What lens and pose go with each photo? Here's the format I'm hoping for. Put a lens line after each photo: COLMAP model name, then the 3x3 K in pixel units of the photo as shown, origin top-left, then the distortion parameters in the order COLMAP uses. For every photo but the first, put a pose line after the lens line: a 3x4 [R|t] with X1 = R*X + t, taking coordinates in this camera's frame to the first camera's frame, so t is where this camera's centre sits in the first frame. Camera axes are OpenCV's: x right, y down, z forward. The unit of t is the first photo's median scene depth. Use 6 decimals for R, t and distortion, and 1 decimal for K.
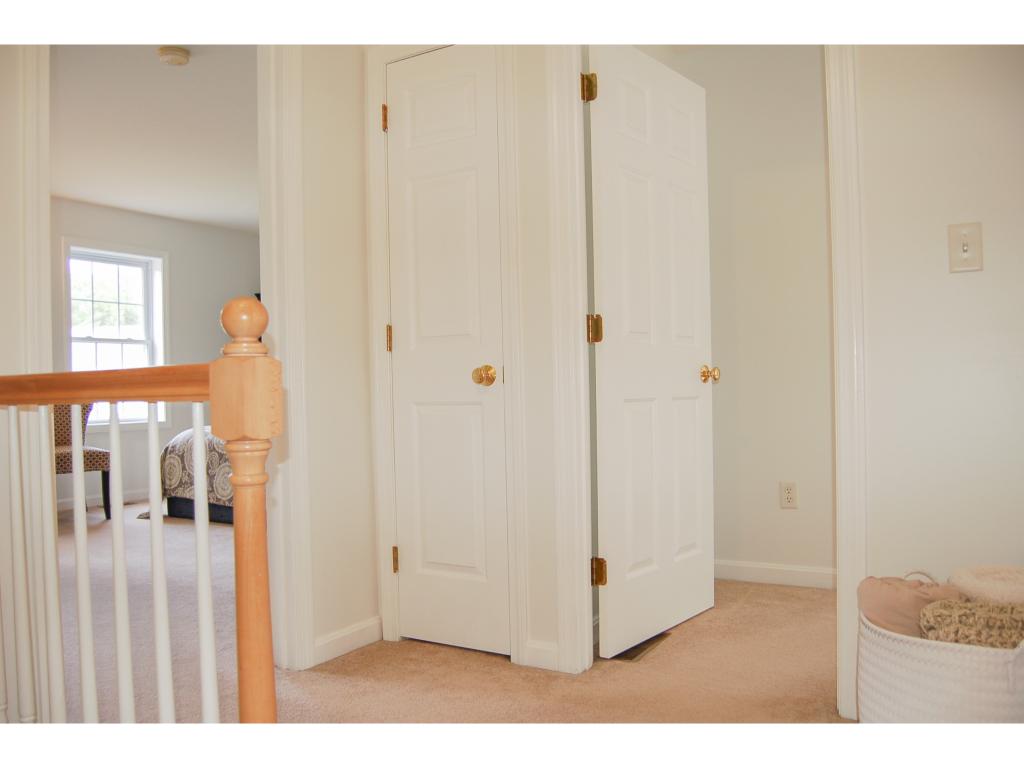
lens RADIAL K [[803.5, 0, 509.8], [0, 803.5, 395.7], [0, 0, 1]] dist [-0.093886, 0.031605]
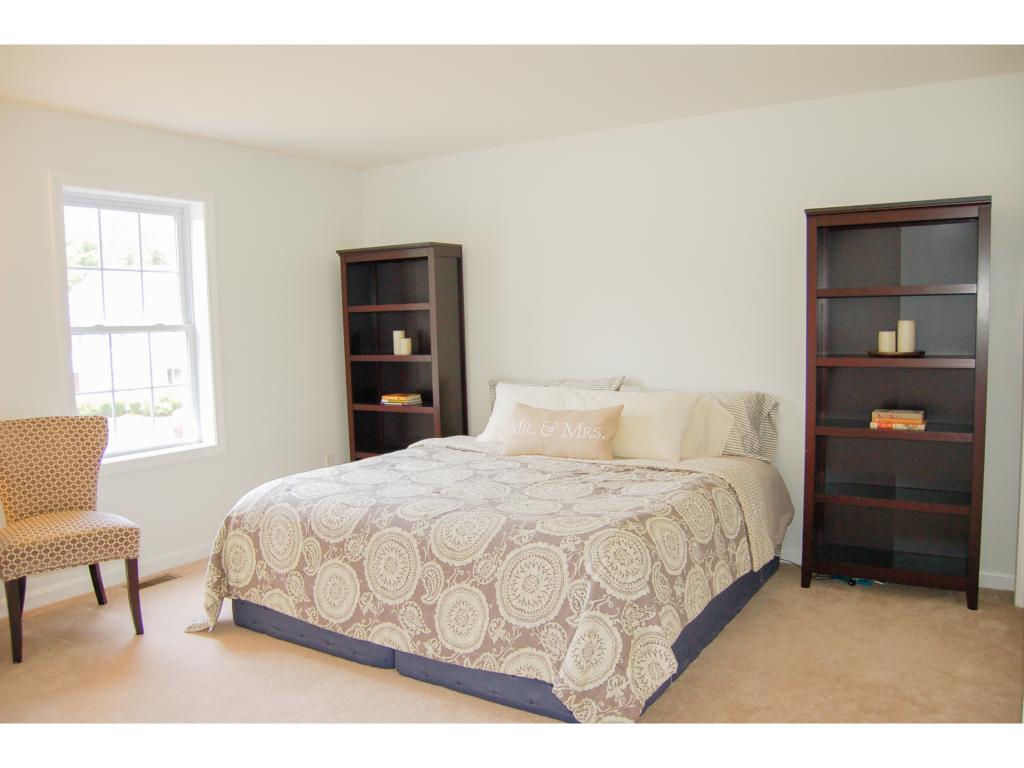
lens RADIAL K [[803.5, 0, 509.8], [0, 803.5, 395.7], [0, 0, 1]] dist [-0.093886, 0.031605]
pose [[0.999458, -0.001097, -0.032910, -0.182751], [0.003763, 0.996703, 0.081055, -0.072221], [0.032713, -0.081135, 0.996166, 0.375368]]
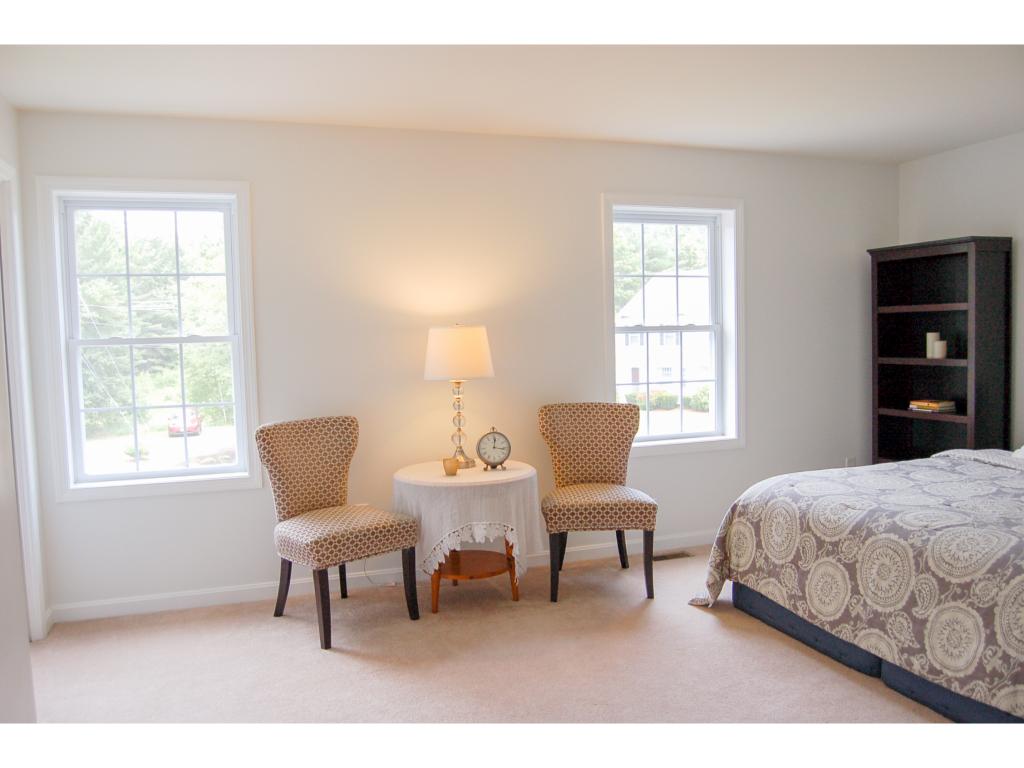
lens RADIAL K [[803.5, 0, 509.8], [0, 803.5, 395.7], [0, 0, 1]] dist [-0.093886, 0.031605]
pose [[0.765554, 0.047710, -0.641600, -0.146611], [0.003340, 0.996938, 0.078118, -0.072140], [0.643363, -0.061947, 0.763051, 0.354681]]
